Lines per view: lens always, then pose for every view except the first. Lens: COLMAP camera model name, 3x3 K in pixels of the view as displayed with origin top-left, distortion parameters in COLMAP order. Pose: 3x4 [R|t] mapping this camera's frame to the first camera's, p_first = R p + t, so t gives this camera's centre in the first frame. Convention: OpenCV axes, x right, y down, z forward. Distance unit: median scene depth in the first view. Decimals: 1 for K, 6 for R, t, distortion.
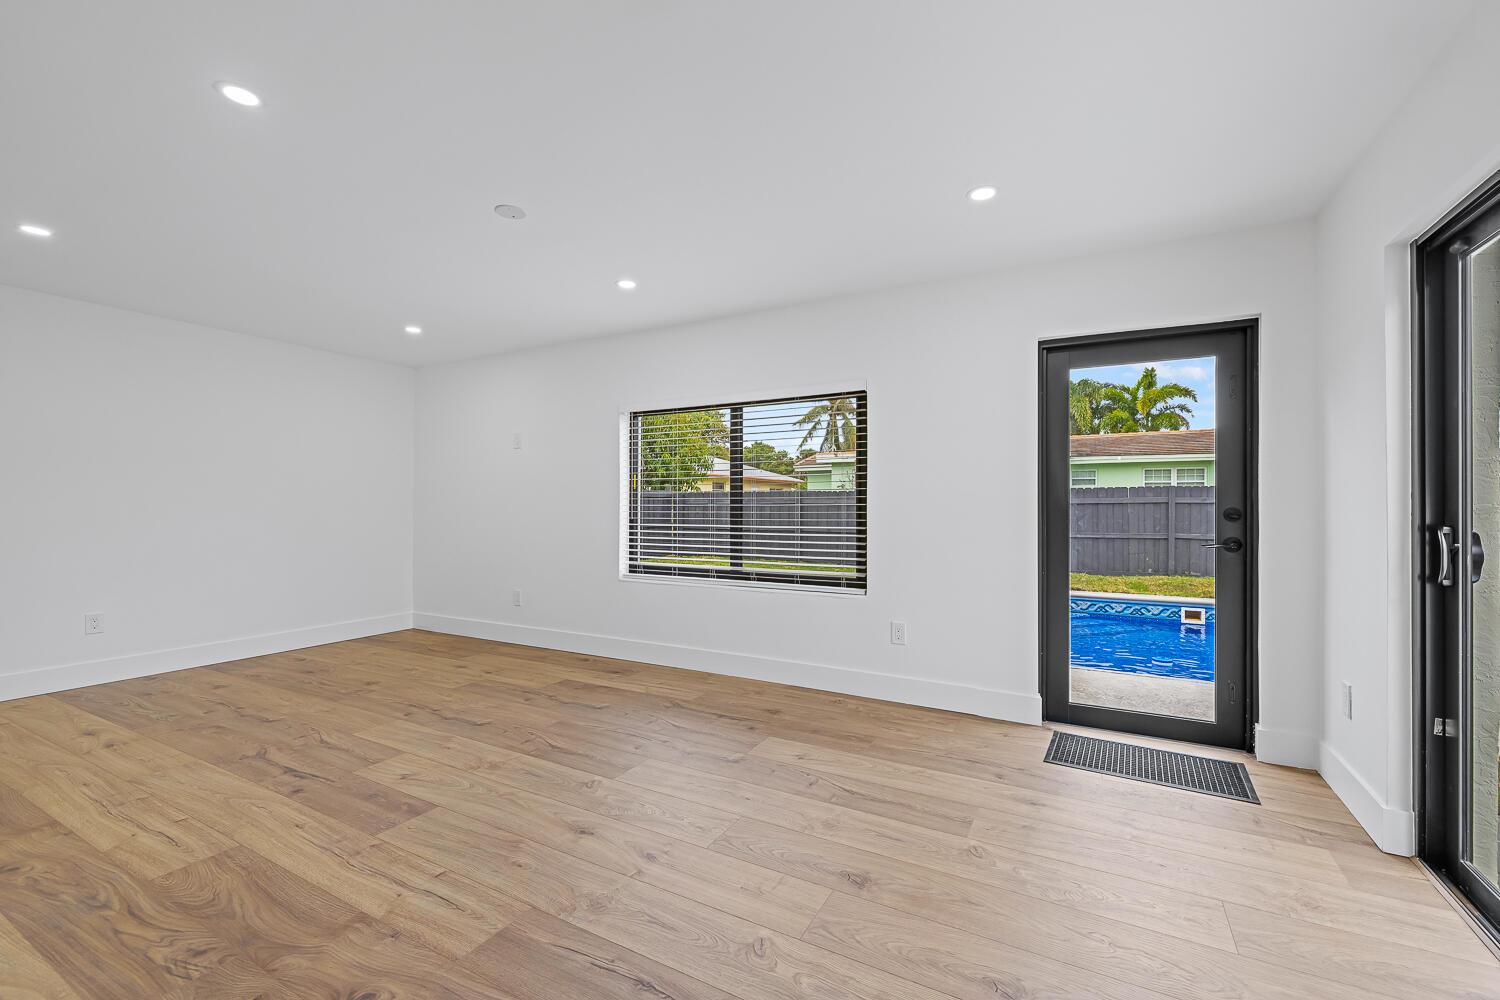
lens RADIAL K [[626.8, 0, 744.4], [0, 626.8, 499.3], [0, 0, 1]] dist [0.001569, -0.000648]
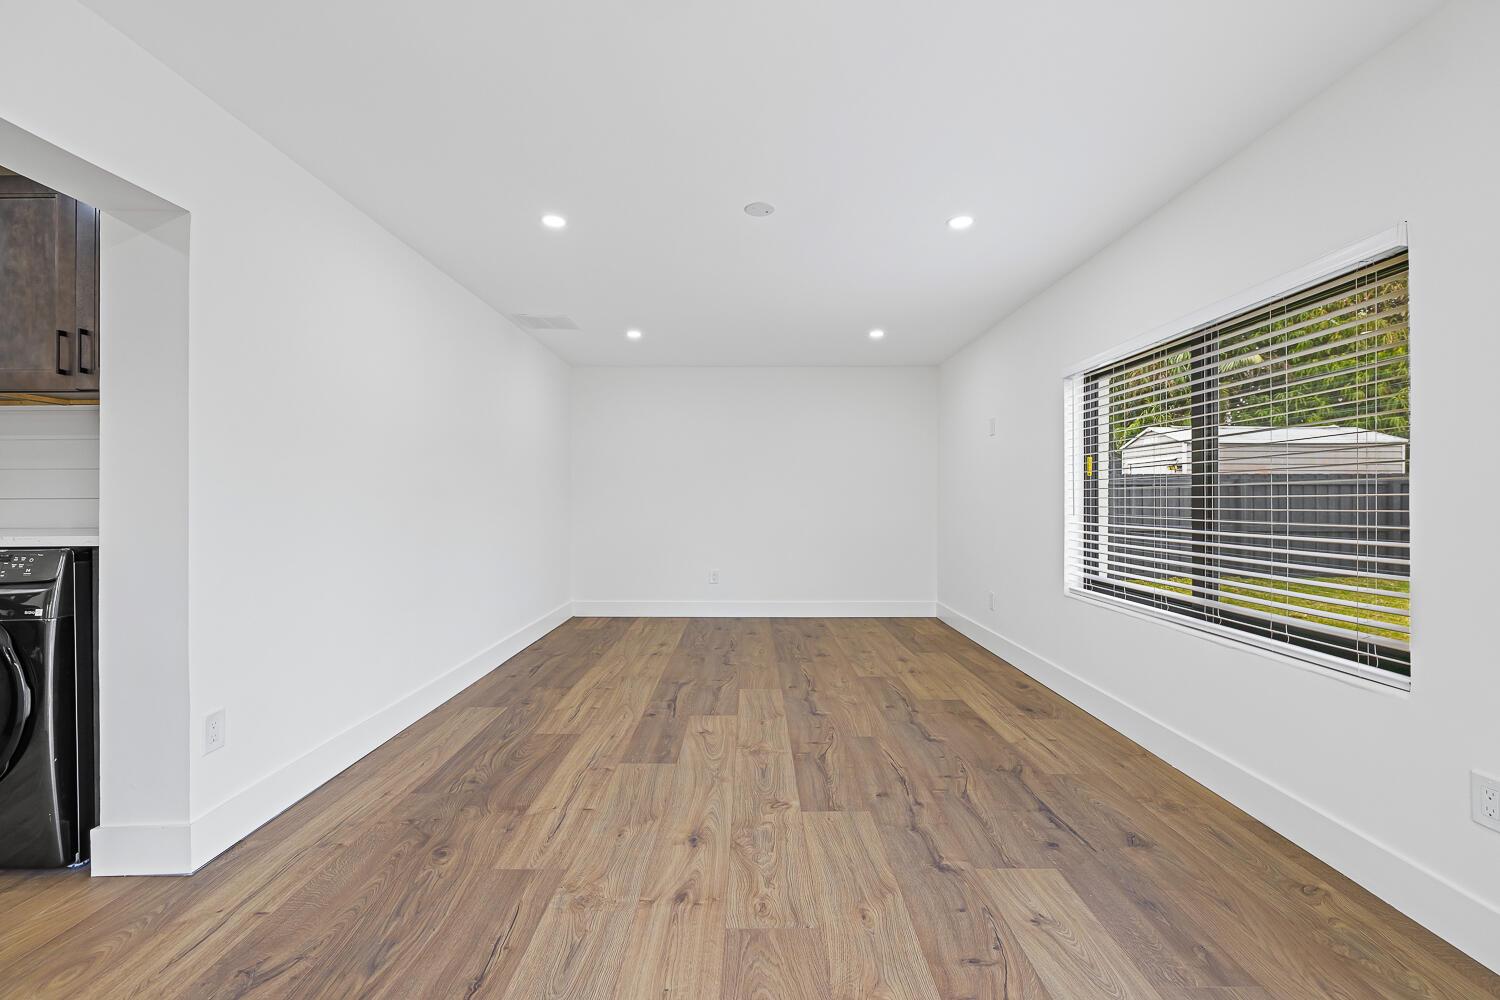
lens RADIAL K [[626.8, 0, 751.7], [0, 626.8, 499.4], [0, 0, 1]] dist [0.001569, -0.000648]
pose [[0.479662, -0.002181, -0.877451, 0.410633], [0.013759, 0.999893, 0.005036, 0.002543], [0.877345, -0.014488, 0.479640, 0.406007]]
